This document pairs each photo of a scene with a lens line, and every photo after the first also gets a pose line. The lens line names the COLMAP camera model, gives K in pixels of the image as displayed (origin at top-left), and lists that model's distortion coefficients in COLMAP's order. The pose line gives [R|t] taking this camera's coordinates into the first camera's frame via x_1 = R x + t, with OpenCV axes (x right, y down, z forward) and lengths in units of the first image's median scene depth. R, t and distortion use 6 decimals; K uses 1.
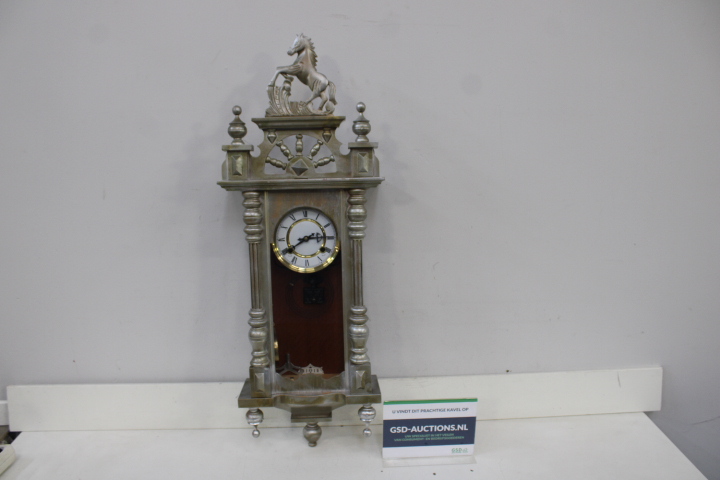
lens RADIAL K [[645.3, 0, 361.9], [0, 645.3, 239.0], [0, 0, 1]] dist [-0.158841, 0.057301]
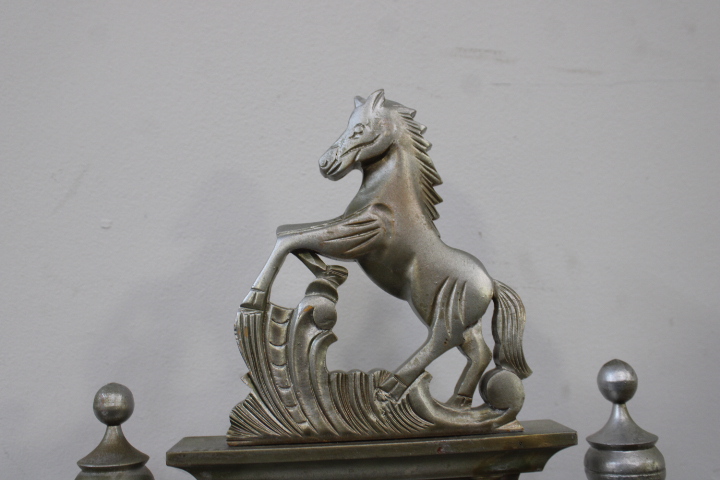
lens RADIAL K [[734.1, 0, 361.6], [0, 734.1, 246.6], [0, 0, 1]] dist [-0.117133, 0.000000]
pose [[0.999820, -0.018688, 0.003294, -0.098788], [0.018964, 0.978078, -0.207374, -0.196284], [0.000654, 0.207400, 0.978256, 0.700439]]
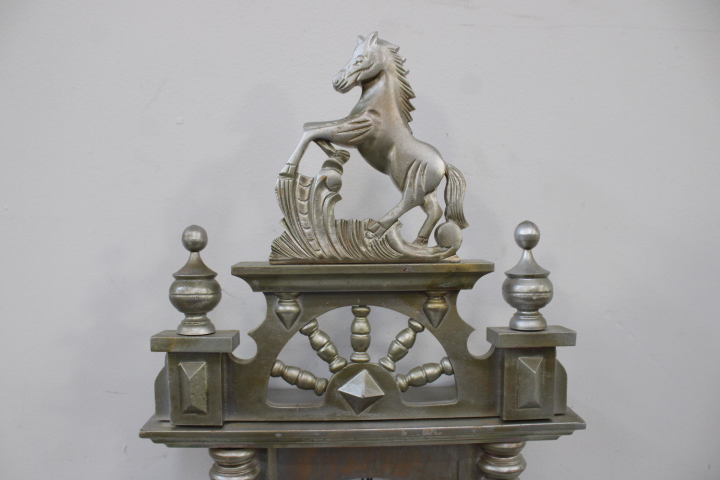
lens RADIAL K [[645.3, 0, 354.4], [0, 645.3, 257.5], [0, 0, 1]] dist [-0.158841, 0.057301]
pose [[0.999814, 0.012042, -0.015073, -0.094619], [-0.012671, 0.999022, -0.042353, -0.171340], [0.014548, 0.042536, 0.998989, 0.612918]]
